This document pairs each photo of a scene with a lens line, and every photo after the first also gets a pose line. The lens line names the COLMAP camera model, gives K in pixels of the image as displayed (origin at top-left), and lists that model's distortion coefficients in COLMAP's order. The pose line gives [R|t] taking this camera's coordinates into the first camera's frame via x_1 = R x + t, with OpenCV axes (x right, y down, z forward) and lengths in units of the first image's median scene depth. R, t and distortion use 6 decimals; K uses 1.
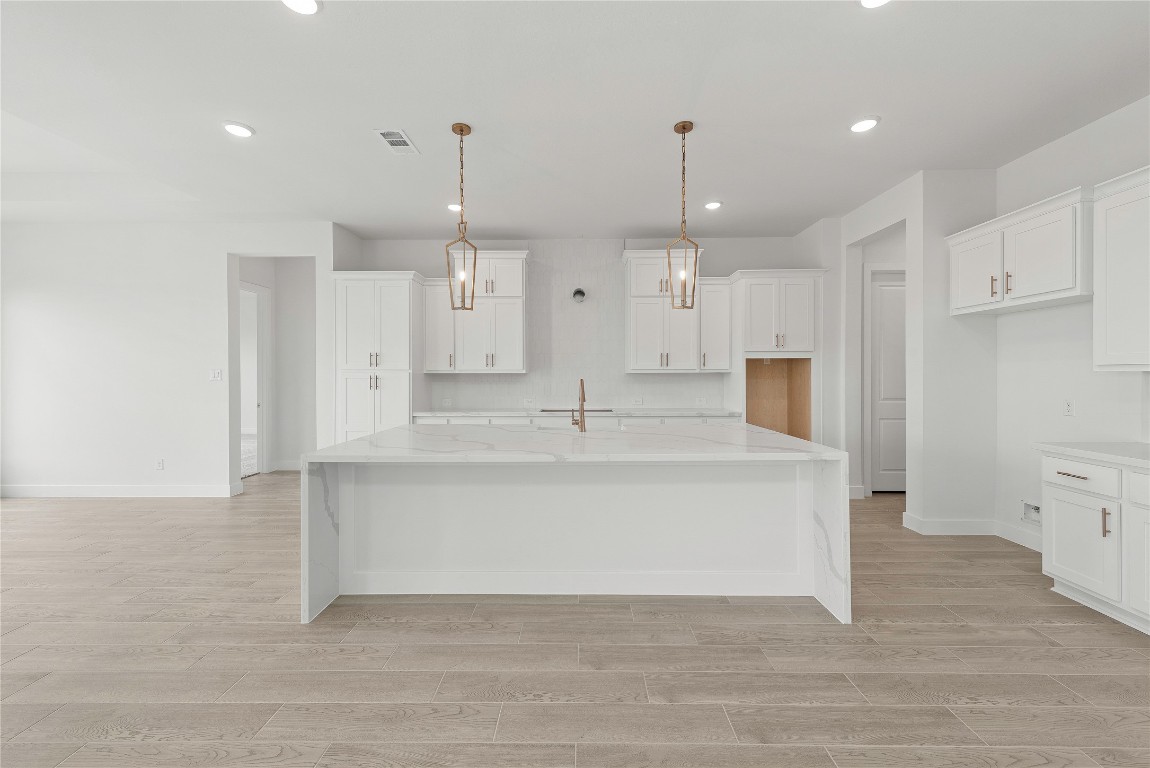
lens RADIAL K [[452.8, 0, 575.6], [0, 452.8, 377.4], [0, 0, 1]] dist [0.009537, -0.001951]
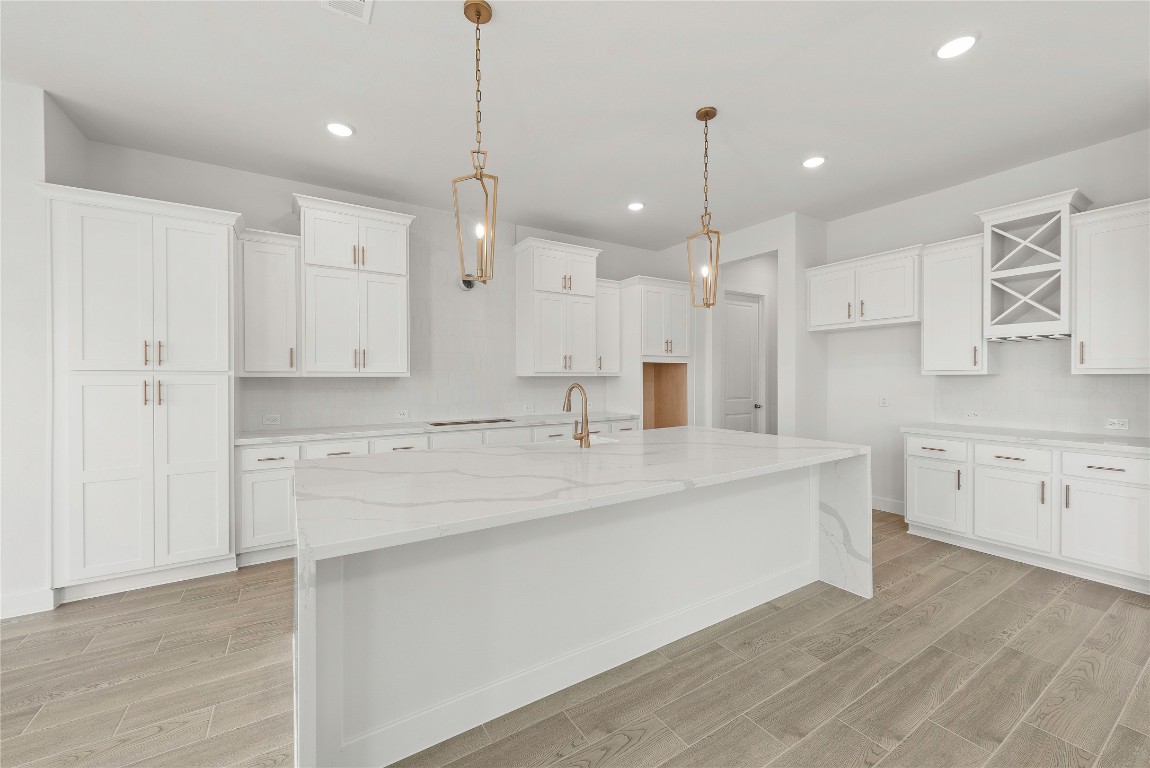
lens RADIAL K [[452.8, 0, 577.8], [0, 452.8, 380.4], [0, 0, 1]] dist [0.009537, -0.001951]
pose [[0.837611, -0.004432, 0.546249, -0.376492], [0.005757, 0.999983, -0.000715, -0.001119], [-0.546237, 0.003744, 0.837622, 0.270251]]
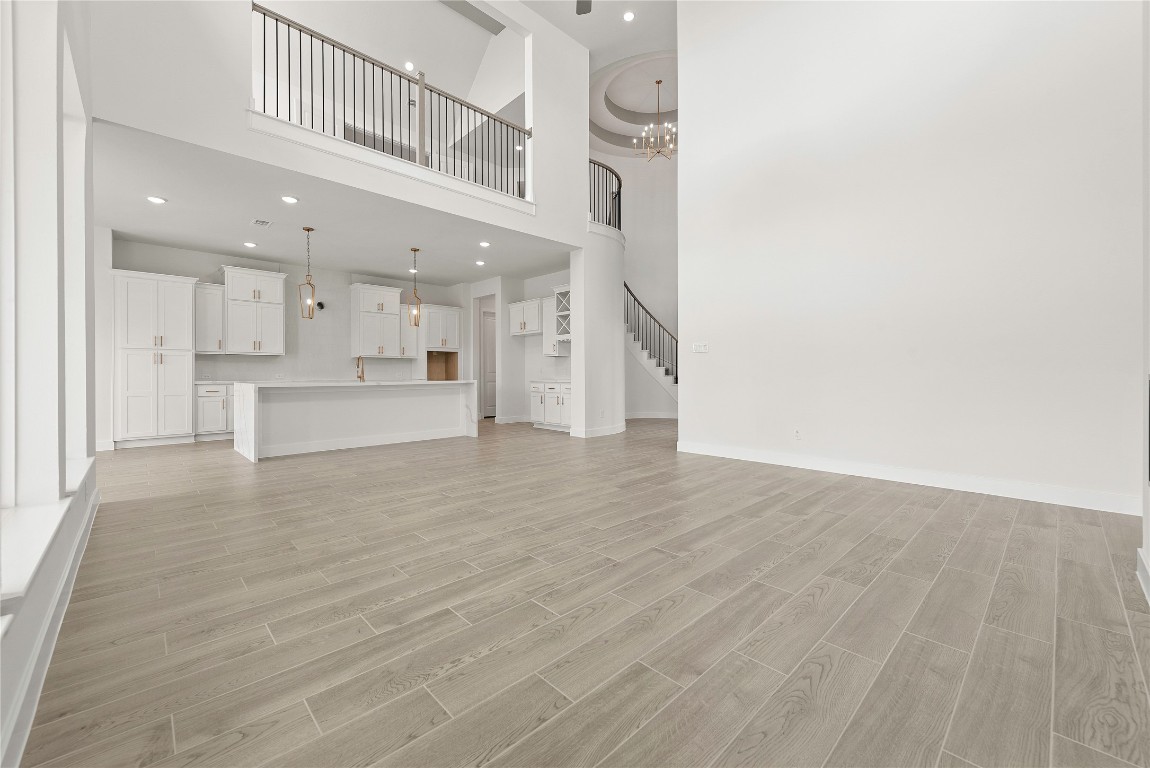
lens RADIAL K [[452.8, 0, 579.1], [0, 452.8, 375.6], [0, 0, 1]] dist [0.009537, -0.001951]
pose [[0.707125, -0.002481, 0.707085, -0.628476], [0.007505, 0.999964, -0.003997, 0.091357], [-0.707049, 0.008133, 0.707118, -0.963645]]
